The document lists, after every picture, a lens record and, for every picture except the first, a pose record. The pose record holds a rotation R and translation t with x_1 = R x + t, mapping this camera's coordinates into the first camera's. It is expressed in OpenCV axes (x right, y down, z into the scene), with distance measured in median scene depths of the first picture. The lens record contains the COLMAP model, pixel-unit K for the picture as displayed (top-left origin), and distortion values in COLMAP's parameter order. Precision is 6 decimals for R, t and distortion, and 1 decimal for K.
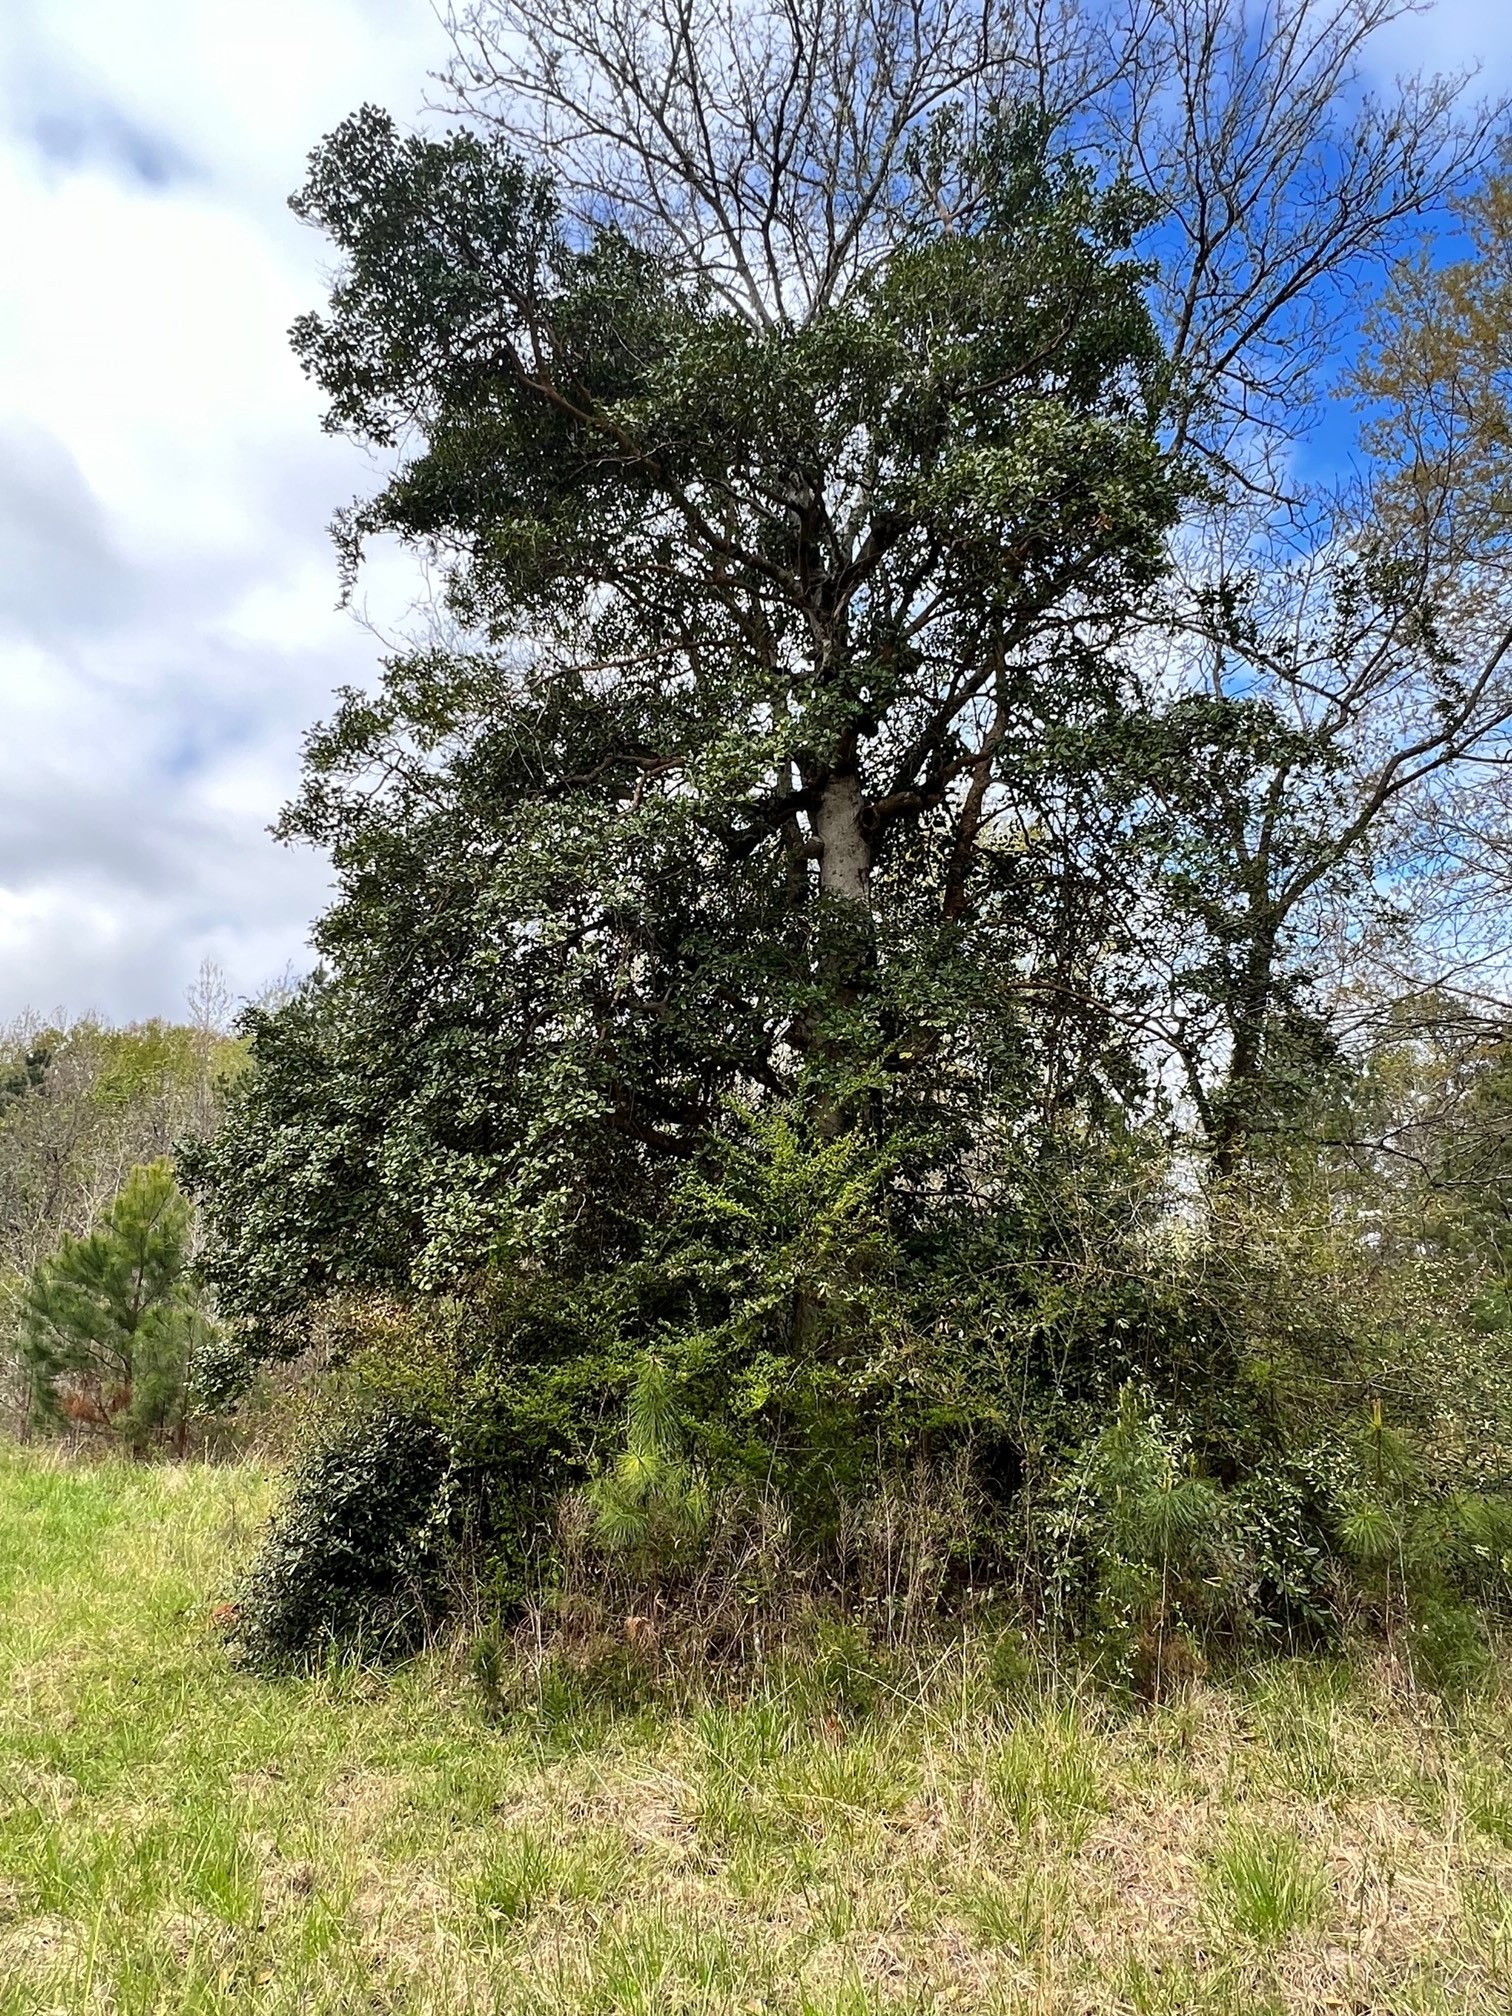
lens RADIAL K [[1213.0, 0, 761.0], [0, 1213.0, 999.8], [0, 0, 1]] dist [-0.000464, -0.001217]
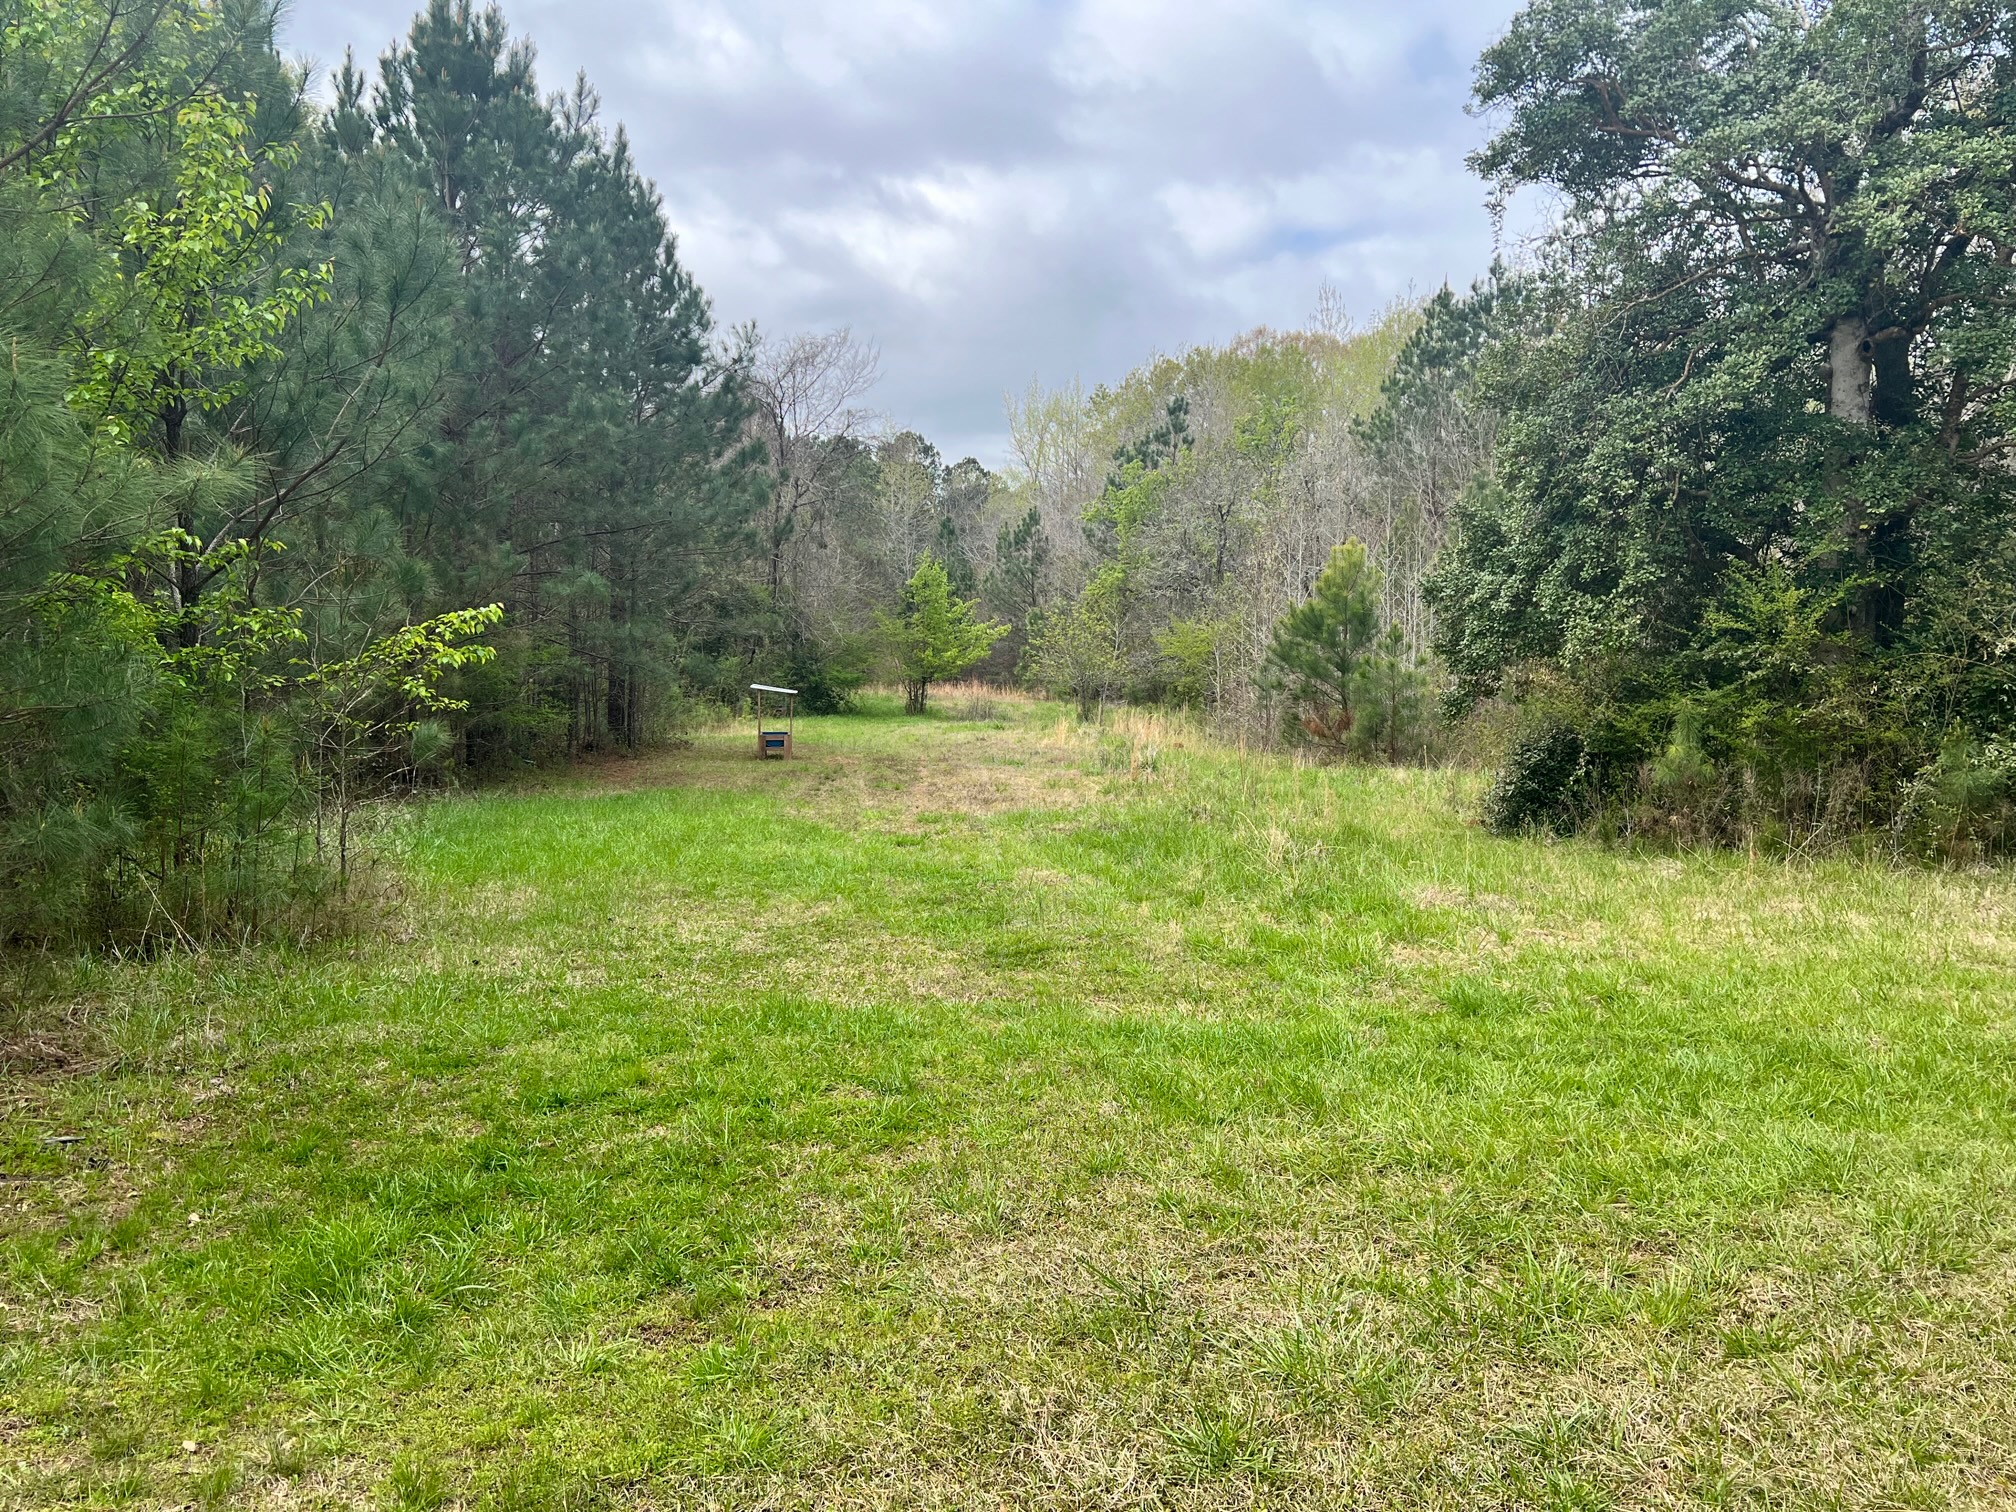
lens RADIAL K [[1584.6, 0, 1006.3], [0, 1584.6, 744.1], [0, 0, 1]] dist [0.035533, 0.000096]
pose [[0.819547, 0.033985, -0.572004, 0.402802], [0.147744, 0.951955, 0.268241, -0.411103], [0.553638, -0.304346, 0.775151, -1.357675]]
